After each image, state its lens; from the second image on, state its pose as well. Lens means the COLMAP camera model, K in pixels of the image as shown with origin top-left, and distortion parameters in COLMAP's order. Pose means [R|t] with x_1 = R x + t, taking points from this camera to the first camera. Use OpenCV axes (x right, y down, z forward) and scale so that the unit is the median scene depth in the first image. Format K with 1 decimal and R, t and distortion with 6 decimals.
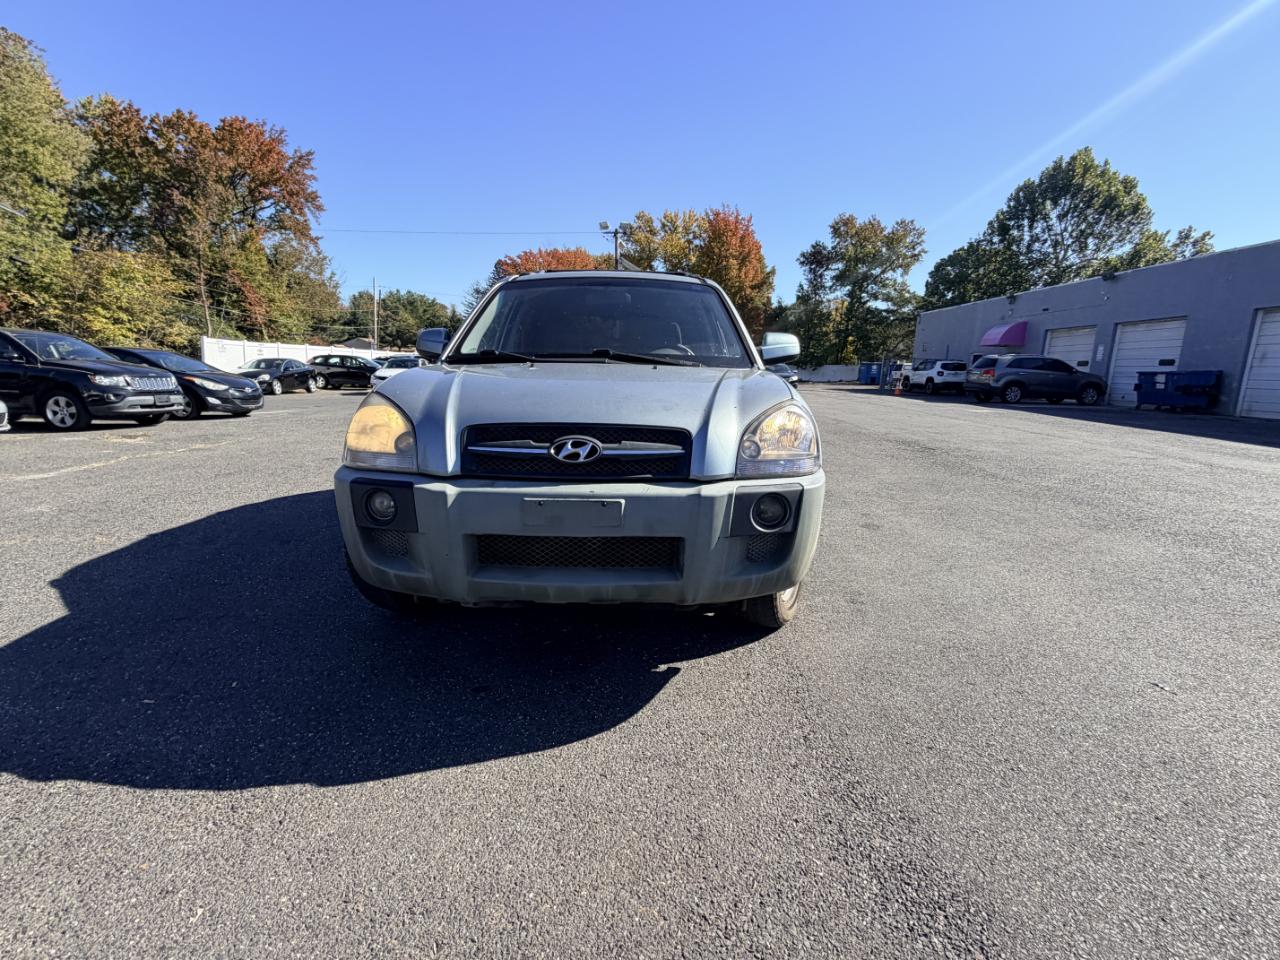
lens RADIAL K [[596.1, 0, 645.2], [0, 596.1, 482.0], [0, 0, 1]] dist [-0.000671, 0.000442]
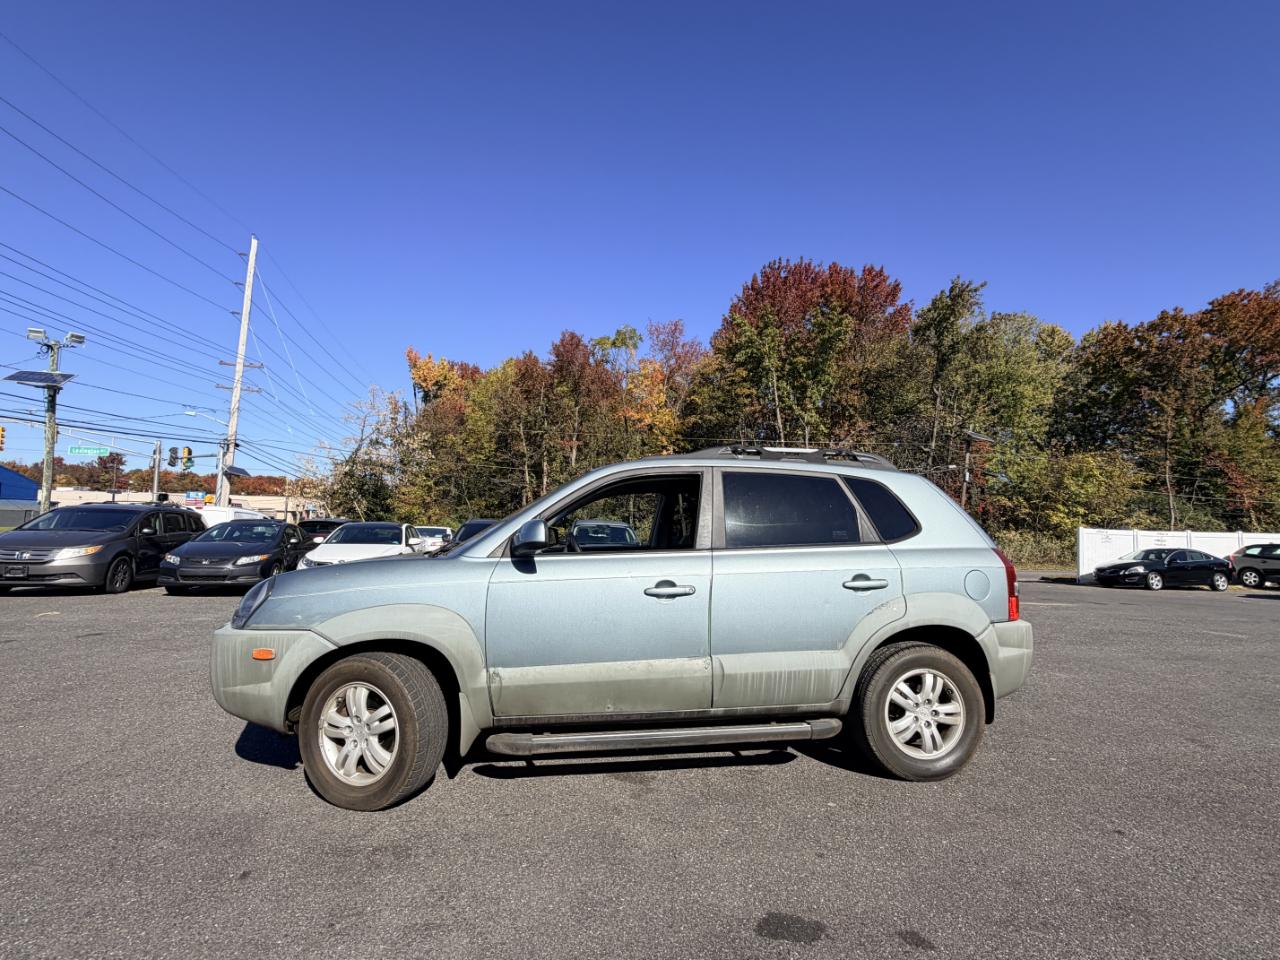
lens RADIAL K [[596.1, 0, 640.7], [0, 596.1, 482.9], [0, 0, 1]] dist [-0.000671, 0.000442]
pose [[0.129456, -0.106535, -0.985846, 0.101555], [-0.203758, 0.970137, -0.131594, -0.020157], [0.970425, 0.217909, 0.103883, 0.097591]]
